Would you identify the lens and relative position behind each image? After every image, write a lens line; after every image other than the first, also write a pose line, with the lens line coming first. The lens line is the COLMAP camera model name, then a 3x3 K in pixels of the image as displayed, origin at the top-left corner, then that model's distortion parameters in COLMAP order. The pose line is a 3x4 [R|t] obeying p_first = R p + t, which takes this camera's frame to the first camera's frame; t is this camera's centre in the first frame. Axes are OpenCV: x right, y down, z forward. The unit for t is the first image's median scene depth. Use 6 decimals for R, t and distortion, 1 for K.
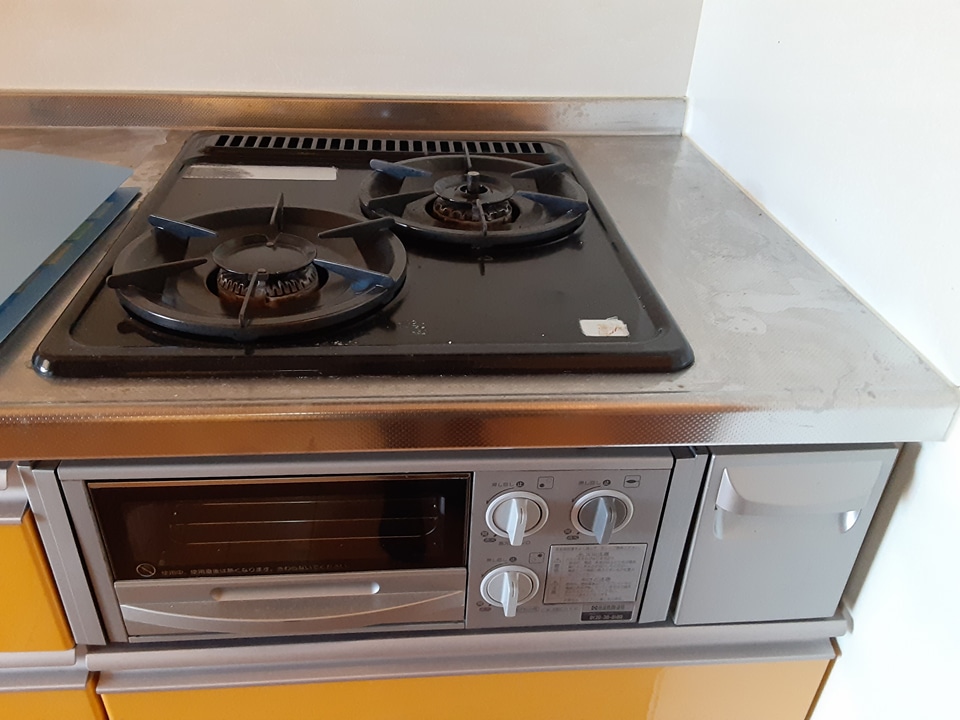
lens RADIAL K [[771.6, 0, 457.9], [0, 771.6, 384.5], [0, 0, 1]] dist [0.069251, -0.106612]
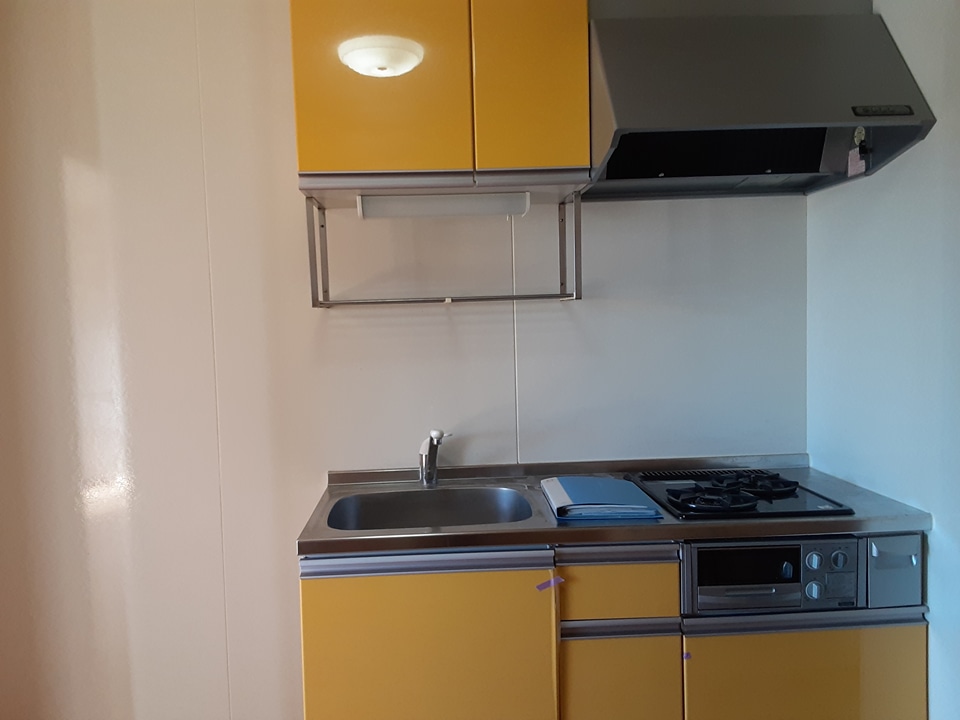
lens RADIAL K [[771.6, 0, 457.9], [0, 771.6, 384.5], [0, 0, 1]] dist [0.069251, -0.106612]
pose [[0.998392, -0.054470, -0.015693, -1.314609], [0.040234, 0.875957, -0.480709, 1.015014], [0.039930, 0.479304, 0.876740, -2.296037]]
